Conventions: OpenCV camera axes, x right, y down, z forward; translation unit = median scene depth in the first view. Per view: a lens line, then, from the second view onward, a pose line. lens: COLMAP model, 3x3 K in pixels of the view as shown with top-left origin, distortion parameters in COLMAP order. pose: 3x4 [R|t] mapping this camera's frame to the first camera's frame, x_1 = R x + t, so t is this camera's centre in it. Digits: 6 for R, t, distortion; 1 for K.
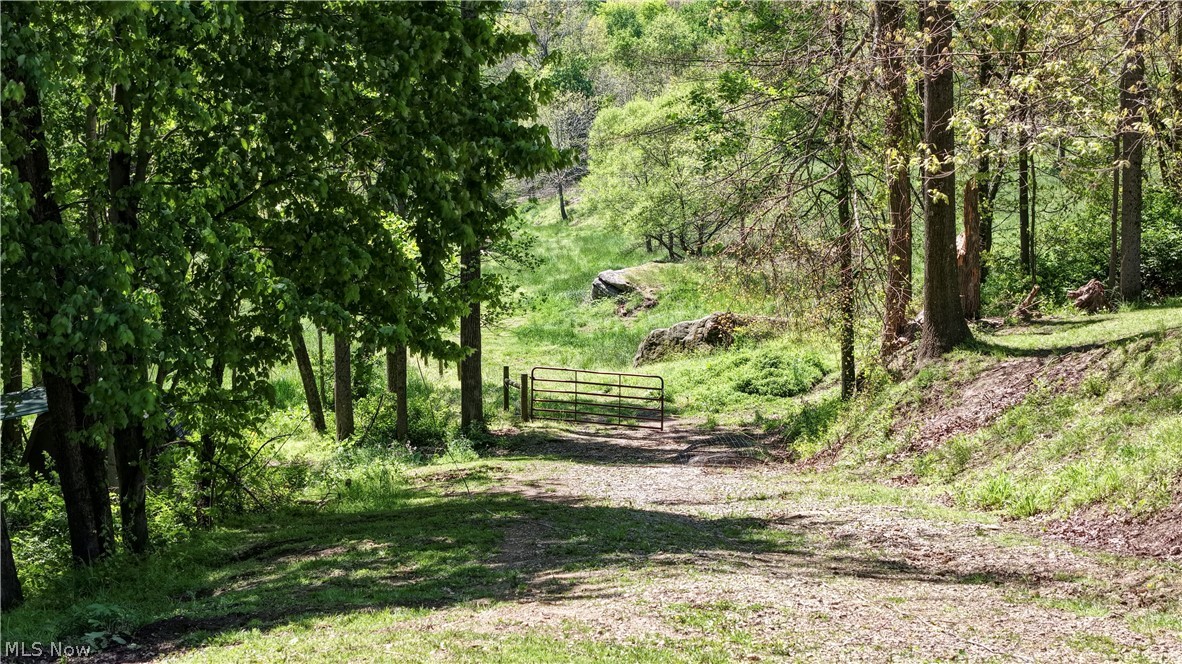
lens RADIAL K [[2478.8, 0, 590.4], [0, 2478.8, 332.2], [0, 0, 1]] dist [0.014133, 0.000000]
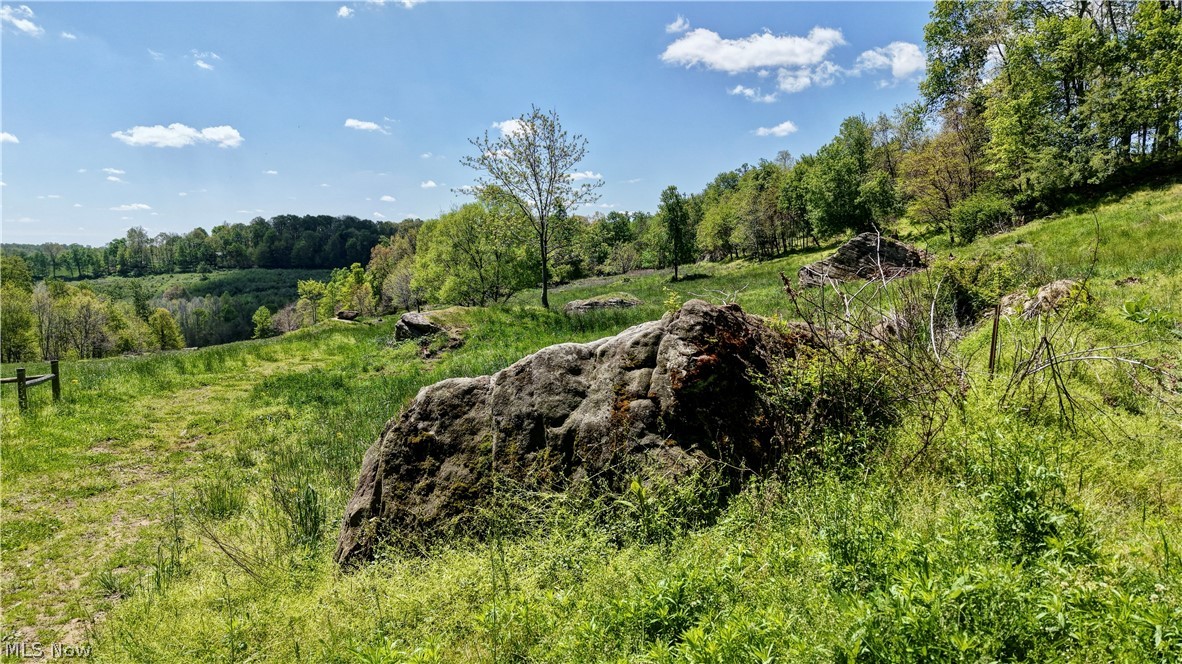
lens RADIAL K [[783.7, 0, 589.9], [0, 783.7, 333.7], [0, 0, 1]] dist [0.029569, -0.037115]
pose [[0.983495, -0.015359, 0.180280, 0.027309], [0.023339, 0.998835, -0.042228, -0.002267], [-0.179421, 0.045738, 0.982709, 0.930055]]
